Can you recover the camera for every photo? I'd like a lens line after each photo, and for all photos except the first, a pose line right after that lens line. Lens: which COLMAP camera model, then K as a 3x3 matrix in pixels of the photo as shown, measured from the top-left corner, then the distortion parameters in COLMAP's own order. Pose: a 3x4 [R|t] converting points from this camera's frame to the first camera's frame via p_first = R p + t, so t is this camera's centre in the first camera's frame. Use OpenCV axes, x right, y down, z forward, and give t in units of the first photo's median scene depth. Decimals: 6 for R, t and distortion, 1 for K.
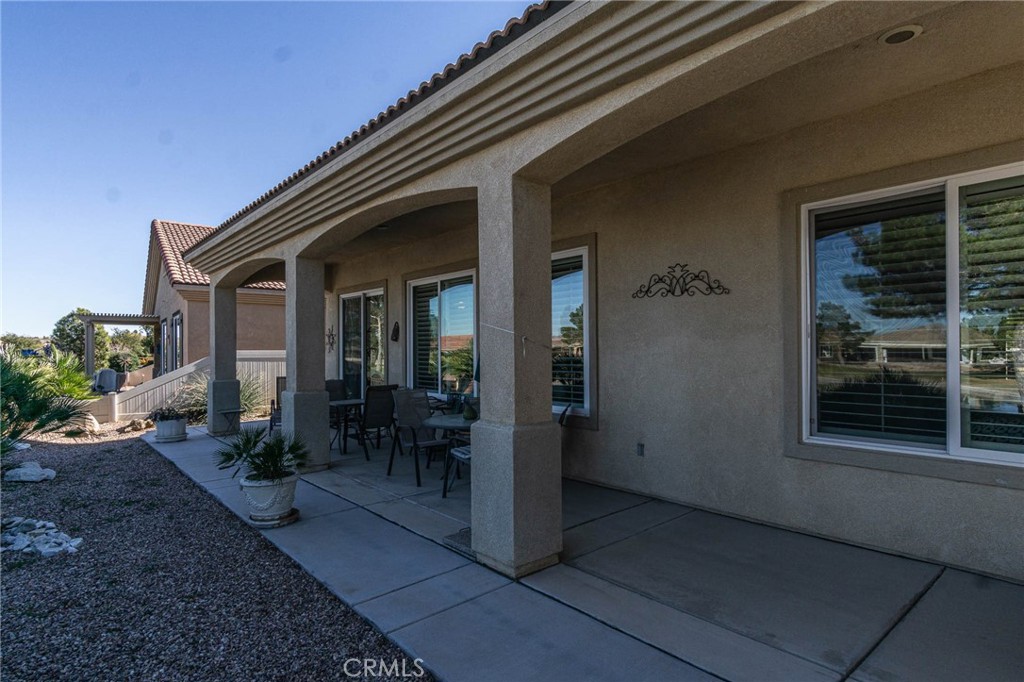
lens RADIAL K [[554.6, 0, 512.7], [0, 554.6, 353.2], [0, 0, 1]] dist [0.000890, 0.000378]
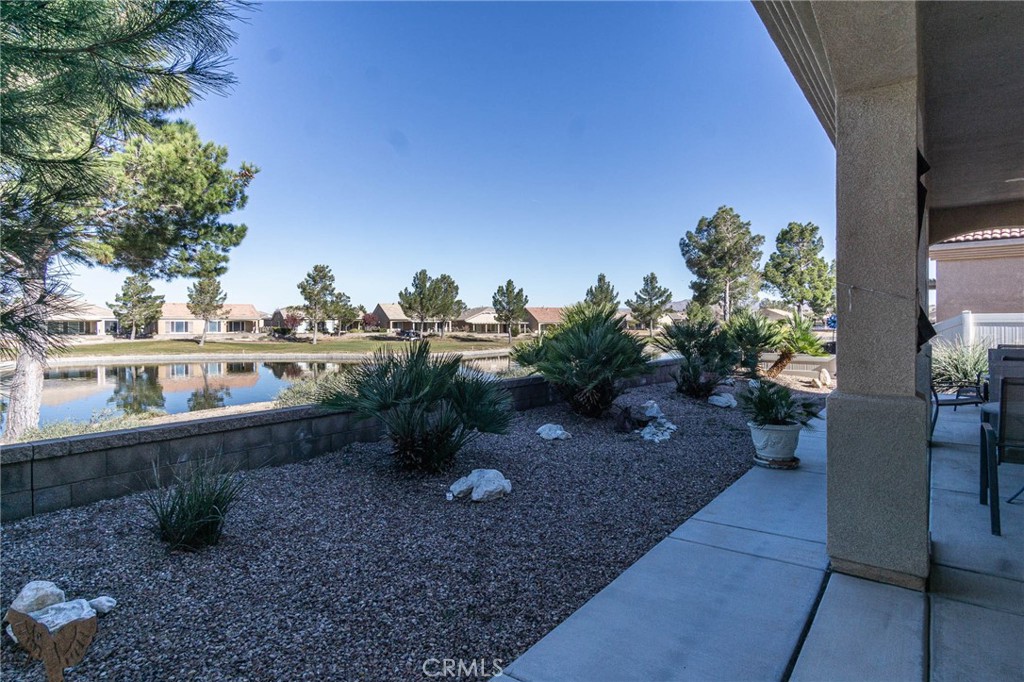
lens RADIAL K [[544.2, 0, 508.7], [0, 544.2, 329.4], [0, 0, 1]] dist [0.001215, 0.000202]
pose [[0.194445, 0.016633, -0.980772, 0.723357], [0.004107, 0.999834, 0.017771, 0.005206], [0.980905, -0.007484, 0.194344, 0.318887]]
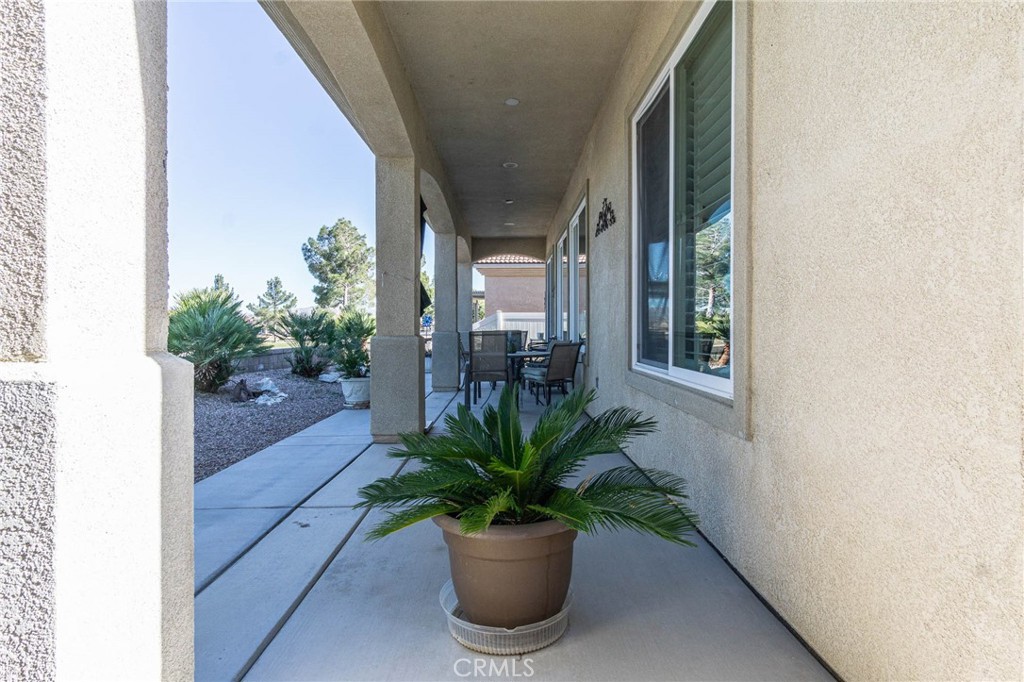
lens RADIAL K [[544.2, 0, 508.7], [0, 544.2, 329.4], [0, 0, 1]] dist [0.001215, 0.000202]
pose [[0.753504, 0.002418, -0.657439, 1.196390], [-0.000884, 0.999996, 0.002665, 0.105246], [0.657443, -0.001427, 0.753503, 0.143056]]
